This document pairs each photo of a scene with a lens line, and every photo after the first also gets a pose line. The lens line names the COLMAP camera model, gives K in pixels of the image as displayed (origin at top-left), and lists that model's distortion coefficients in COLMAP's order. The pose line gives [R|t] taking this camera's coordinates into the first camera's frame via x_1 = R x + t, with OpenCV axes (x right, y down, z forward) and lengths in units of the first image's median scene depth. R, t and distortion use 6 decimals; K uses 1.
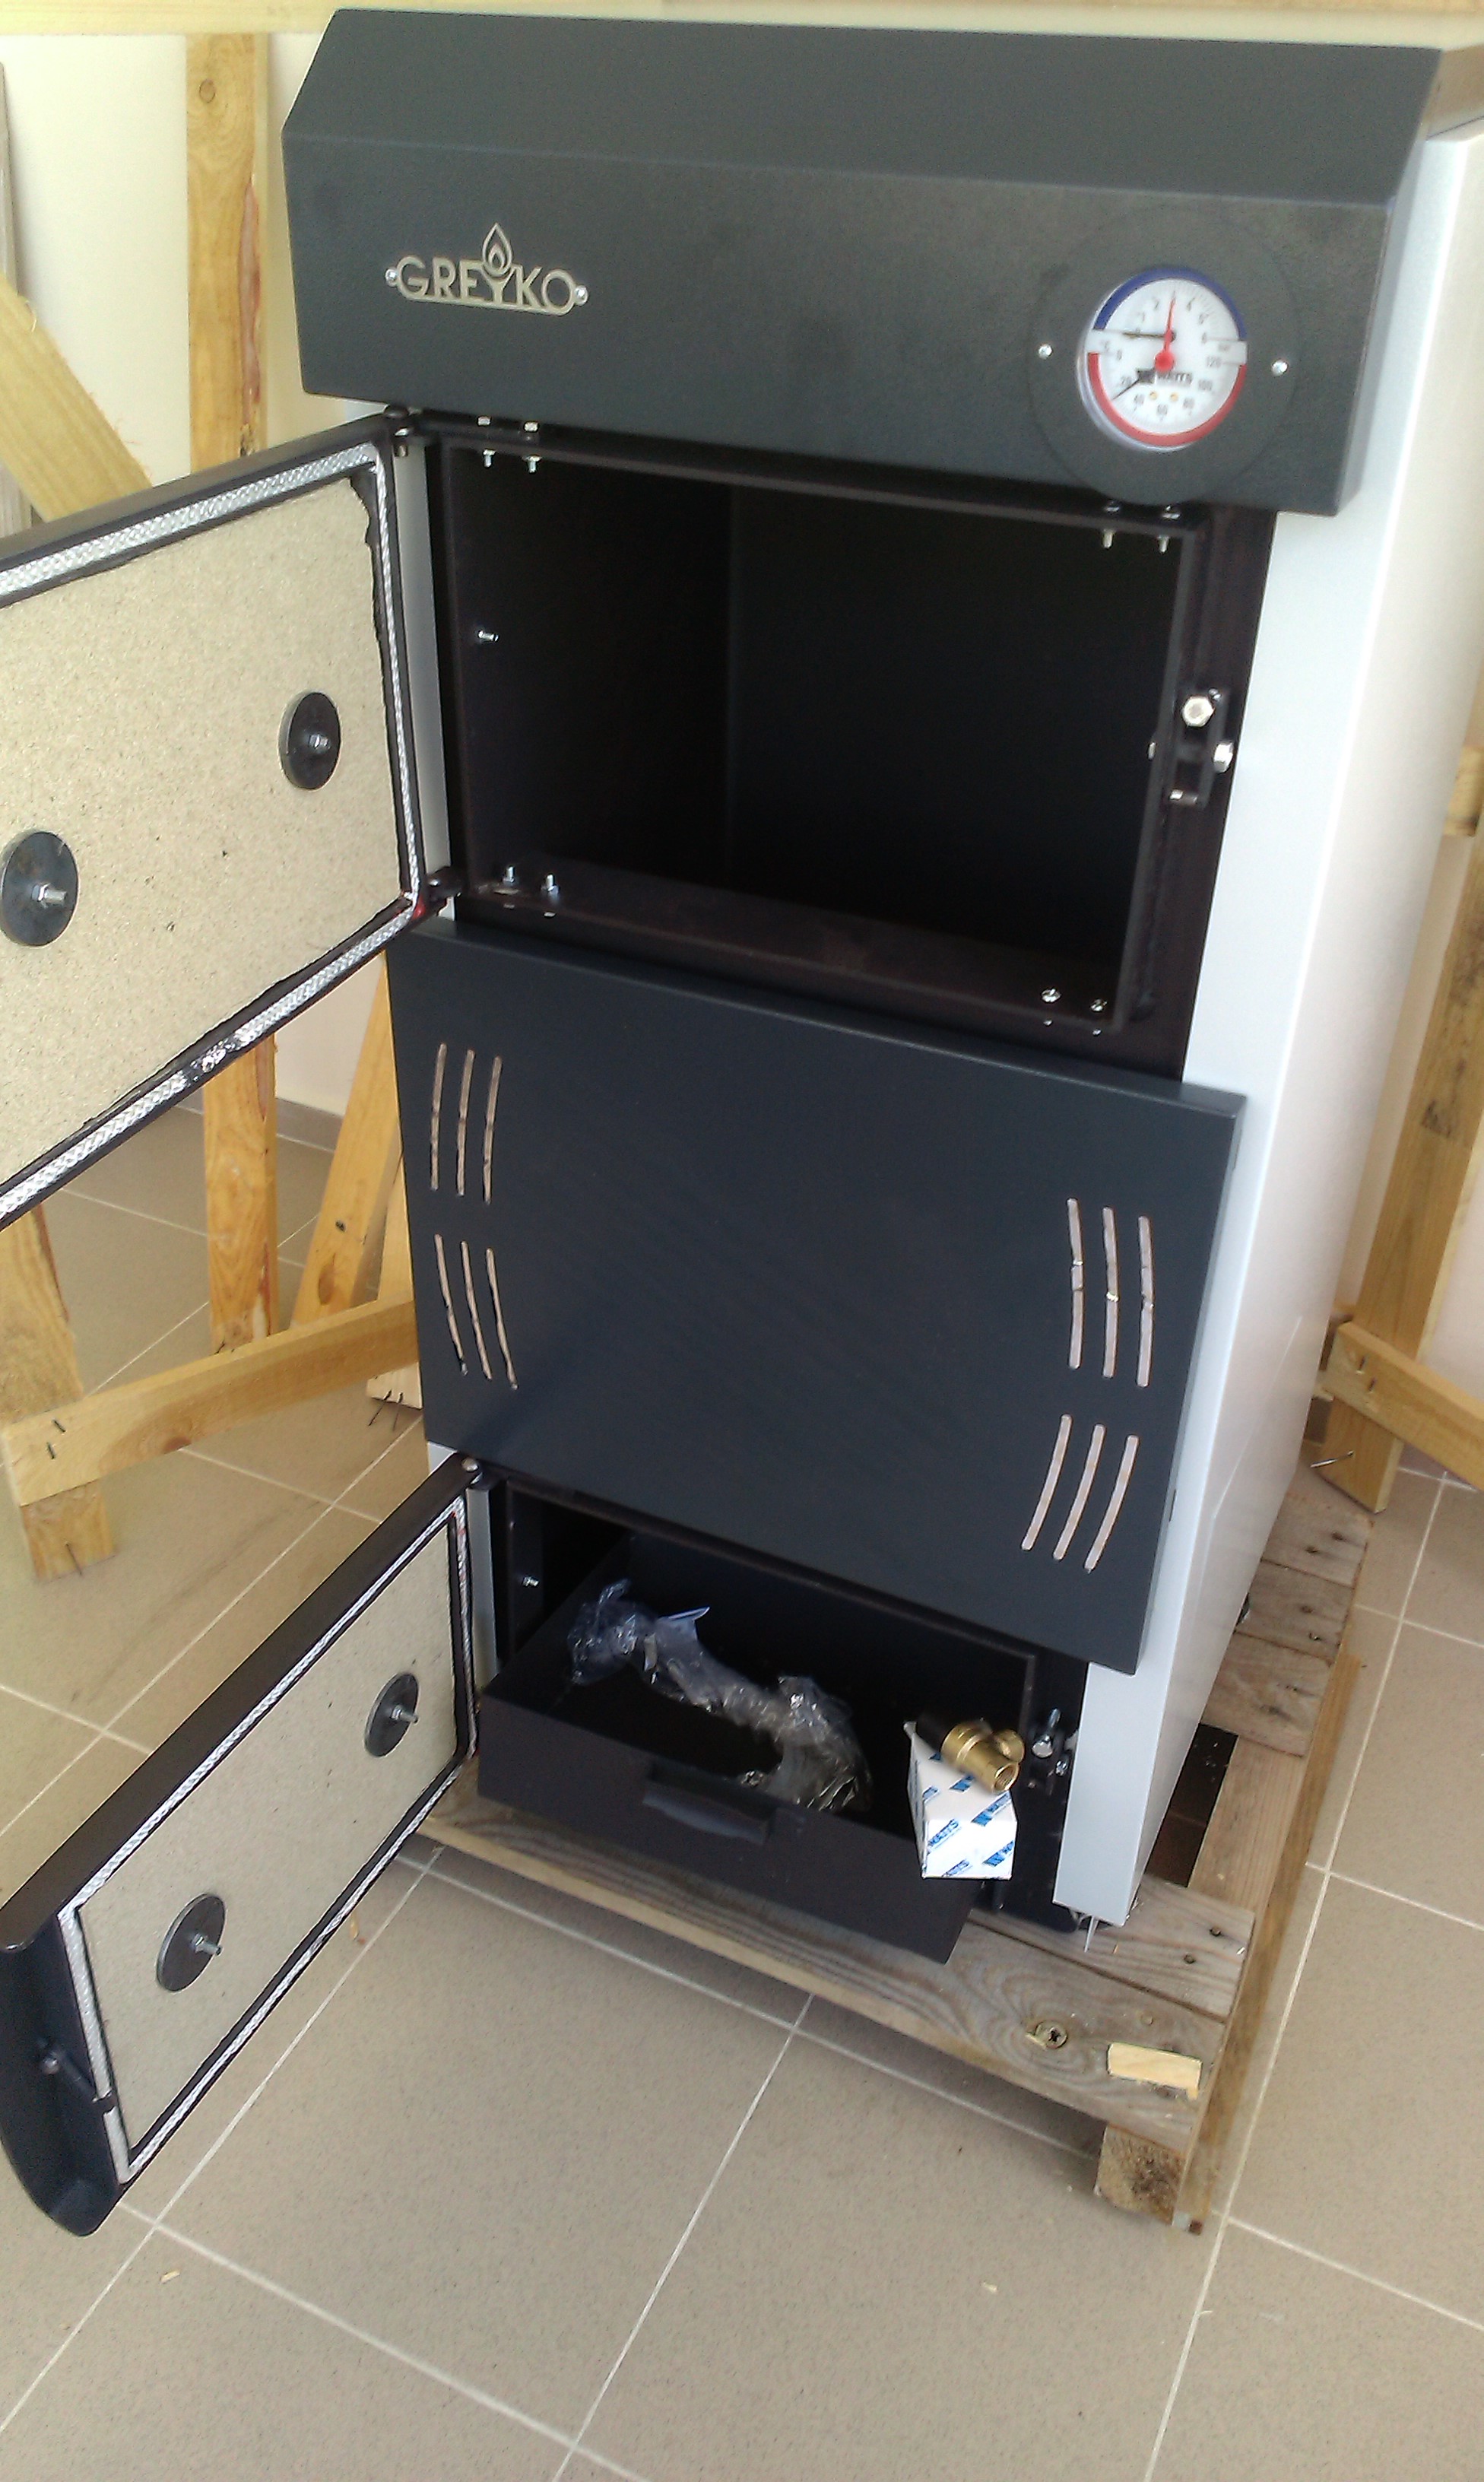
lens RADIAL K [[1935.3, 0, 742.0], [0, 1935.3, 1241.0], [0, 0, 1]] dist [0.099031, -0.147877]
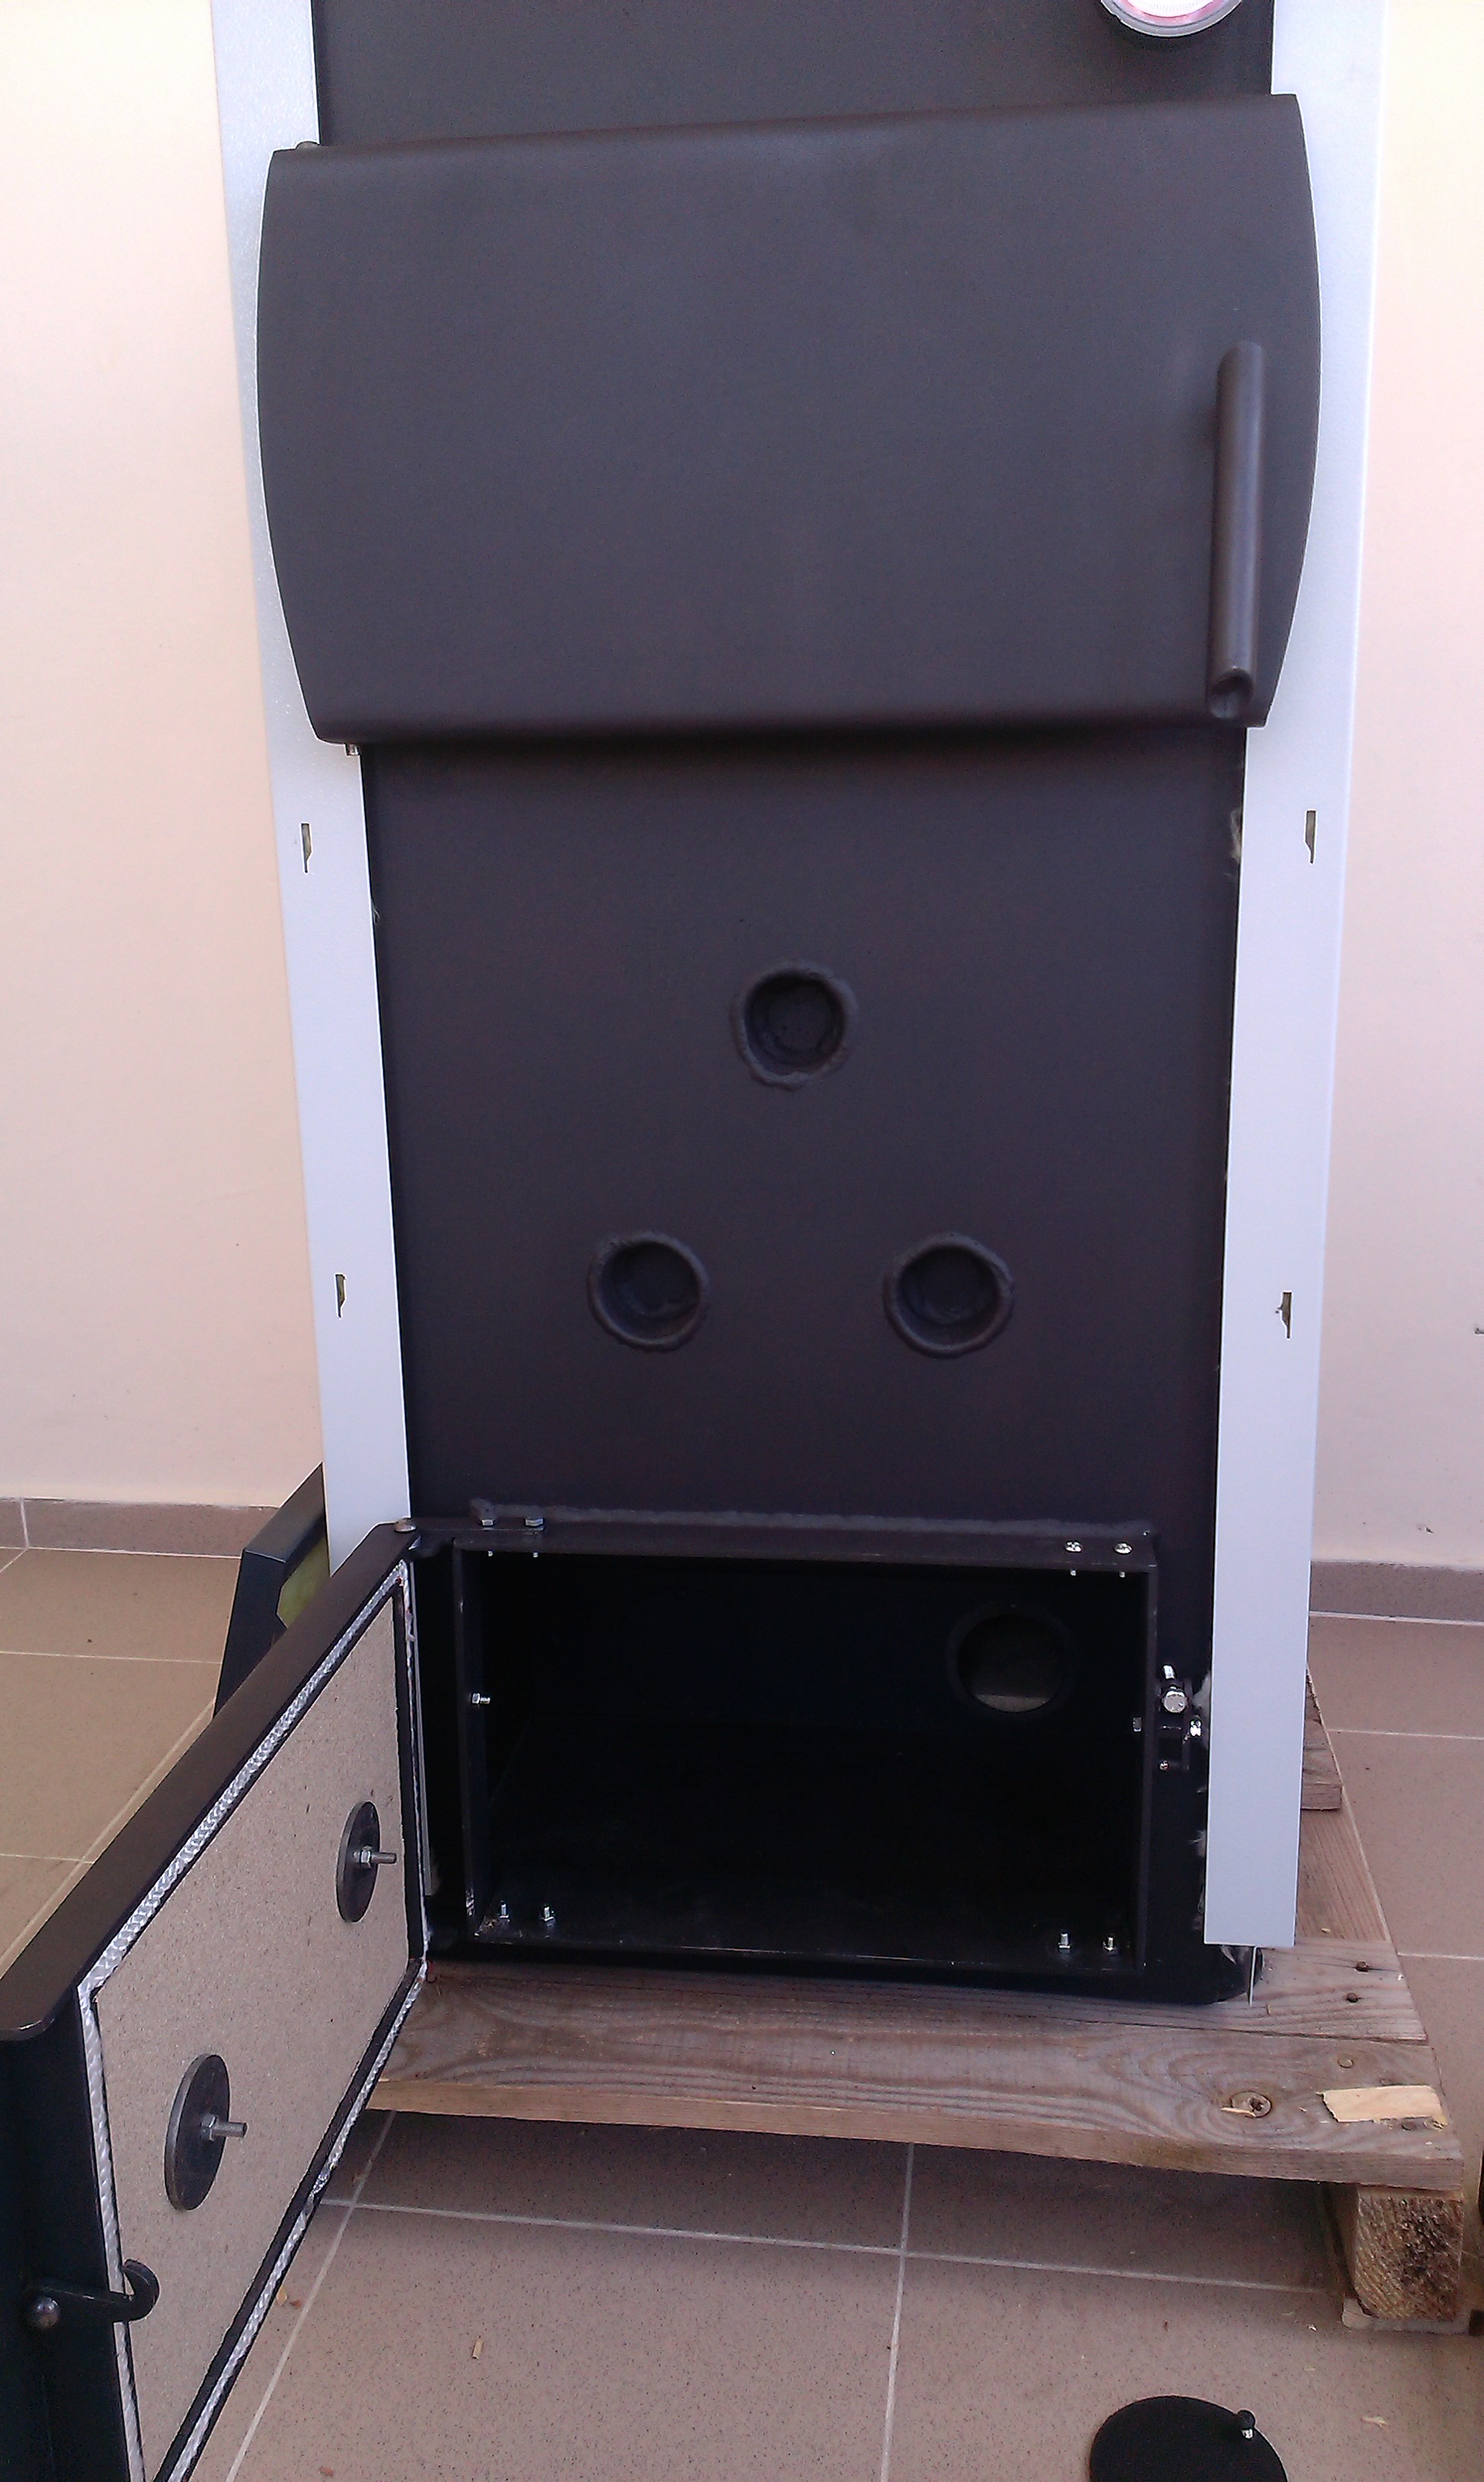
lens RADIAL K [[1965.3, 0, 742.0], [0, 1965.3, 1241.0], [0, 0, 1]] dist [0.102937, -0.135228]
pose [[0.951759, -0.125140, 0.280169, -0.229587], [0.202925, 0.941581, -0.268786, 0.260824], [-0.230166, 0.312673, 0.921553, 0.200708]]
